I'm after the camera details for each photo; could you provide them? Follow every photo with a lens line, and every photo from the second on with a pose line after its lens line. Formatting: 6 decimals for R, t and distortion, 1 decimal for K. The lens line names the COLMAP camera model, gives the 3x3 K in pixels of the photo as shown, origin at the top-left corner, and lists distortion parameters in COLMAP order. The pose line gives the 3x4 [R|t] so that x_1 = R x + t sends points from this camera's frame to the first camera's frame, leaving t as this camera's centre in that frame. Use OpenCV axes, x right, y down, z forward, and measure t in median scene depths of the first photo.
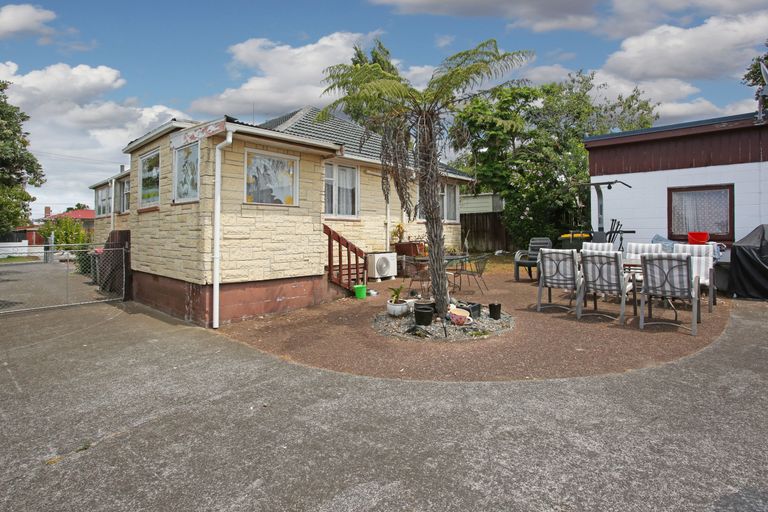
lens RADIAL K [[404.6, 0, 383.6], [0, 404.6, 224.8], [0, 0, 1]] dist [-0.005288, 0.000027]
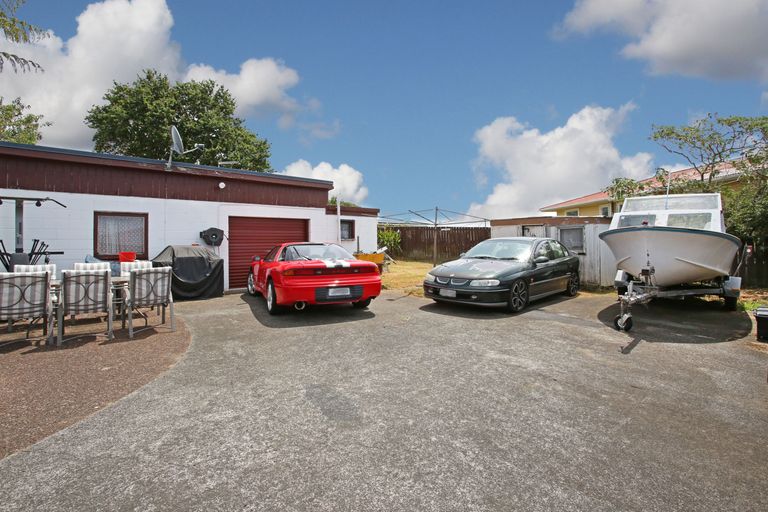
lens RADIAL K [[369.4, 0, 385.4], [0, 369.4, 250.7], [0, 0, 1]] dist [-0.001800, 0.000879]
pose [[0.132683, -0.006104, 0.991140, -0.278280], [0.001105, 0.999981, 0.006010, 0.014094], [-0.991158, 0.000298, 0.132687, 0.177143]]
